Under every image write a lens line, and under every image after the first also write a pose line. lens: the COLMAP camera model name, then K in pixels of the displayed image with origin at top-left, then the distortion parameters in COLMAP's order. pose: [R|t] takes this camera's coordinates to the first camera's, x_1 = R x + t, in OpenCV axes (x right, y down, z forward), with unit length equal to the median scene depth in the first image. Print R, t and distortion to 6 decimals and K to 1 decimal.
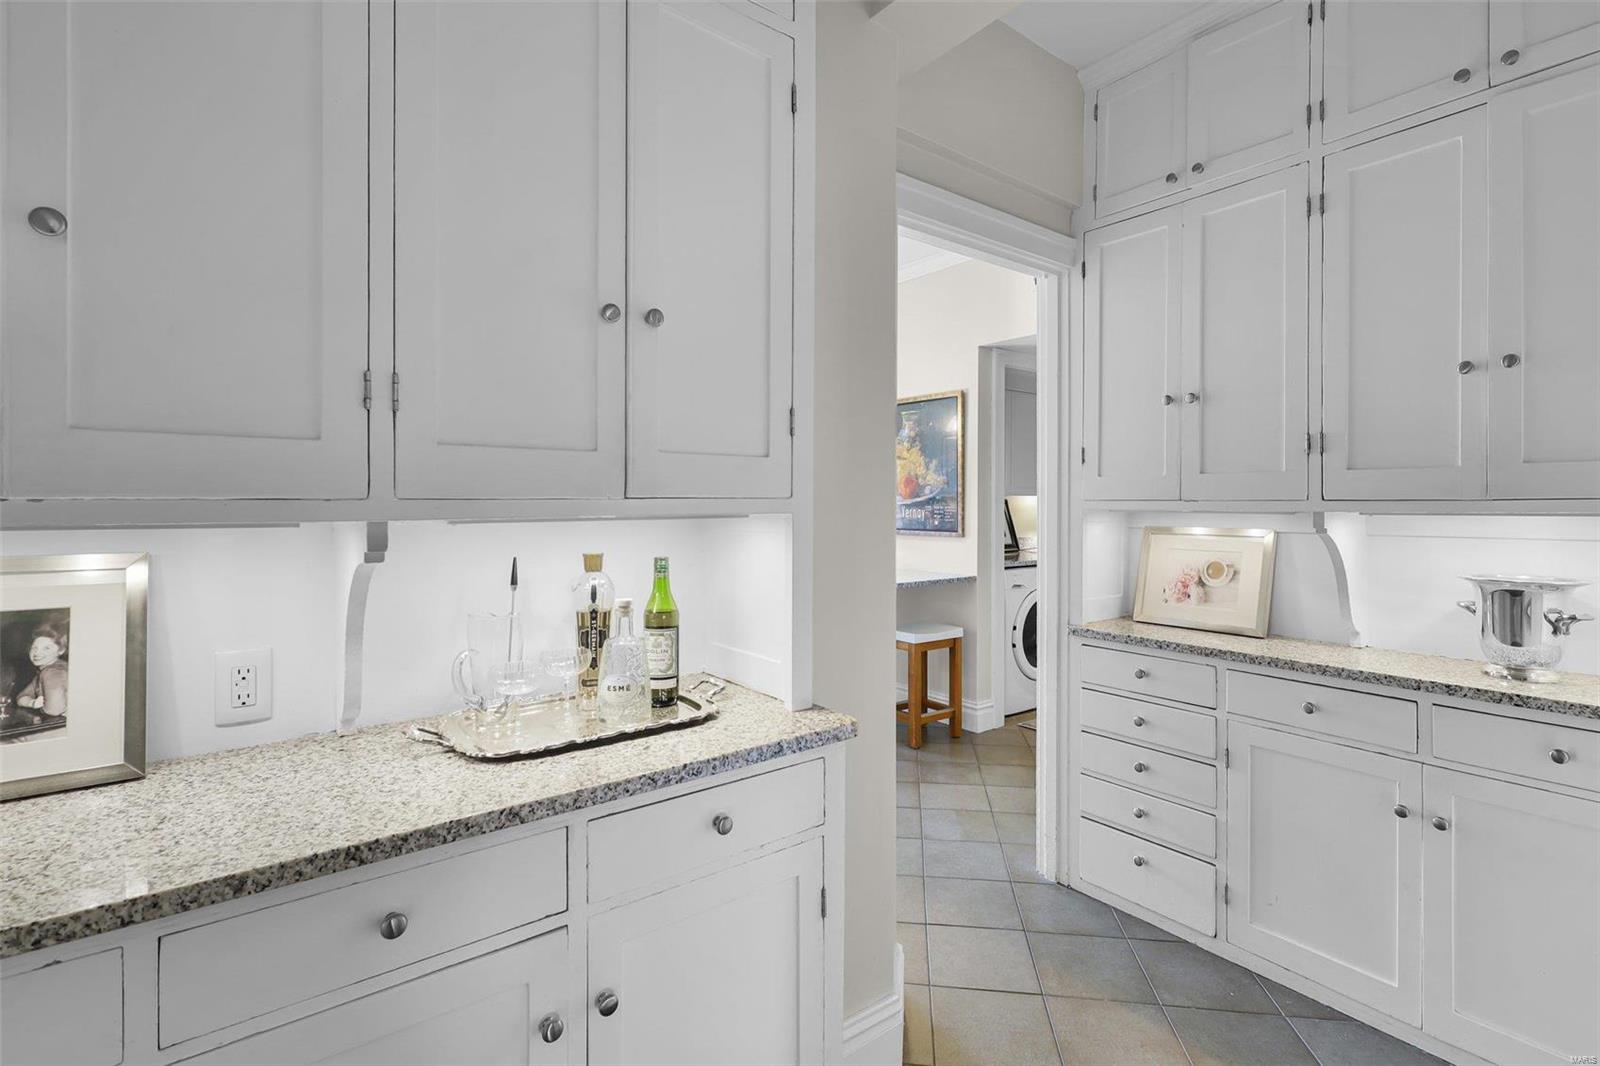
lens RADIAL K [[746.5, 0, 802.1], [0, 746.5, 502.6], [0, 0, 1]] dist [0.000031, 0.000207]
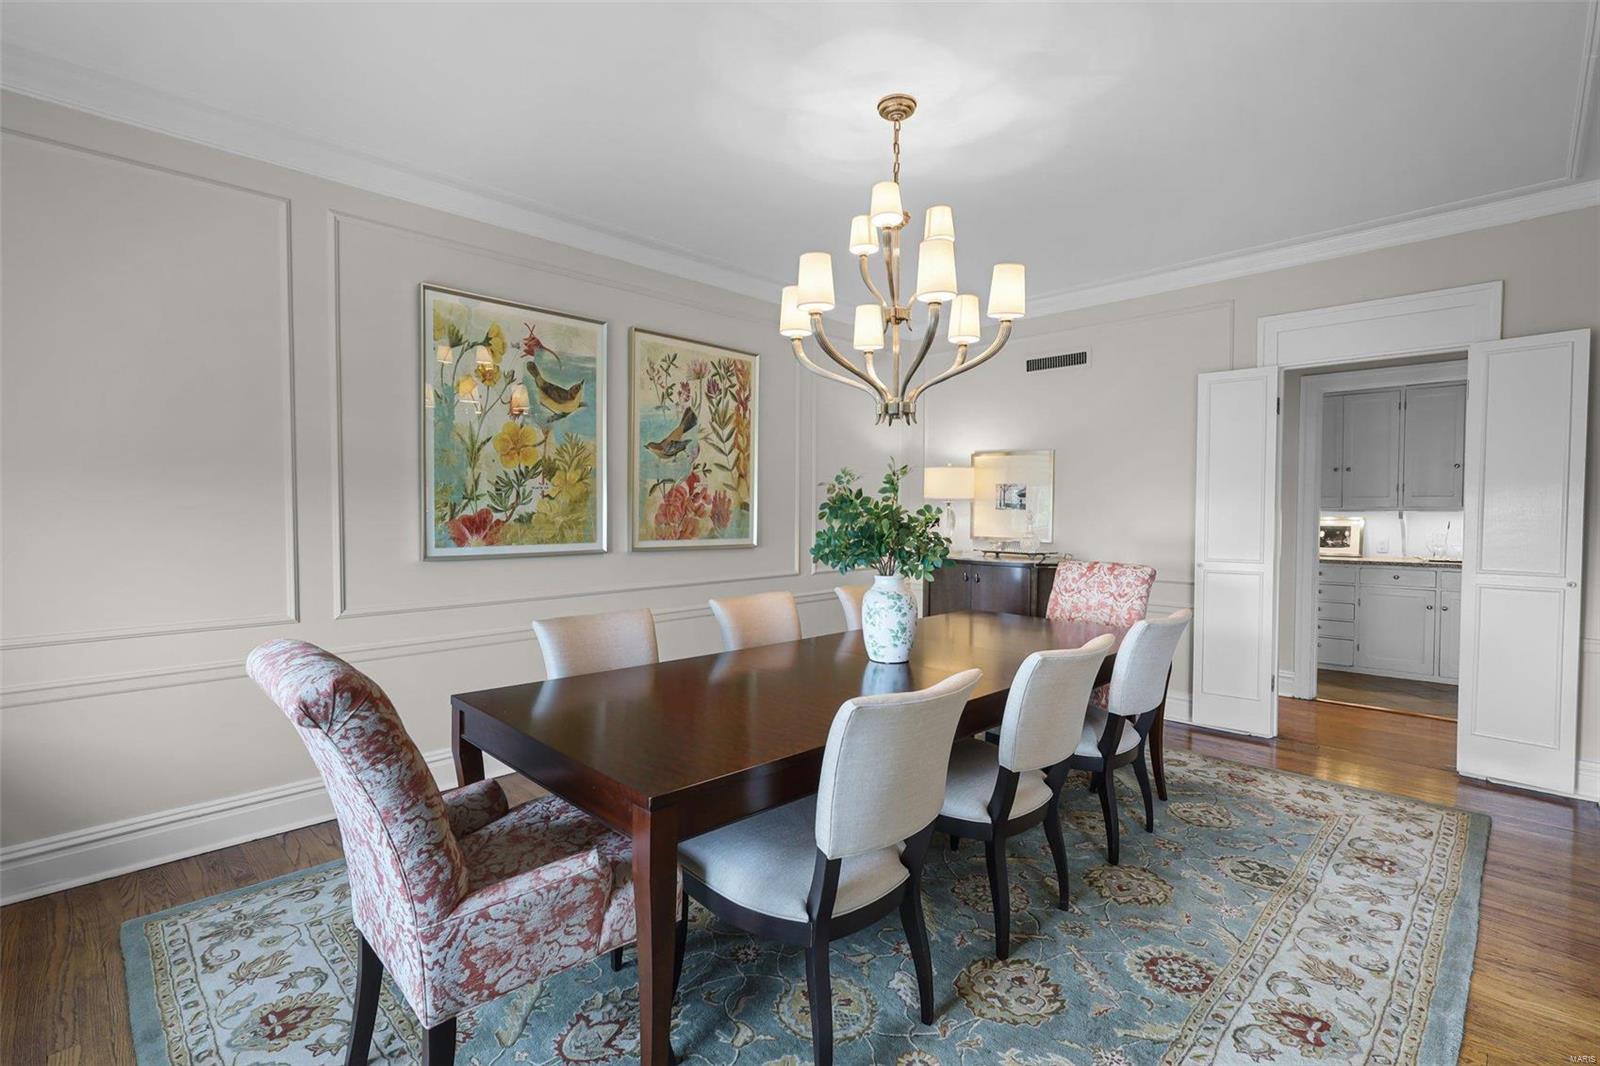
lens RADIAL K [[723.2, 0, 800.0], [0, 723.2, 533.0], [0, 0, 1]] dist [0.000084, 0.000052]
pose [[0.128122, 0.032766, -0.991217, 4.018343], [-0.002442, 0.999461, 0.032723, 0.021563], [0.991755, -0.001772, 0.128133, -3.942390]]
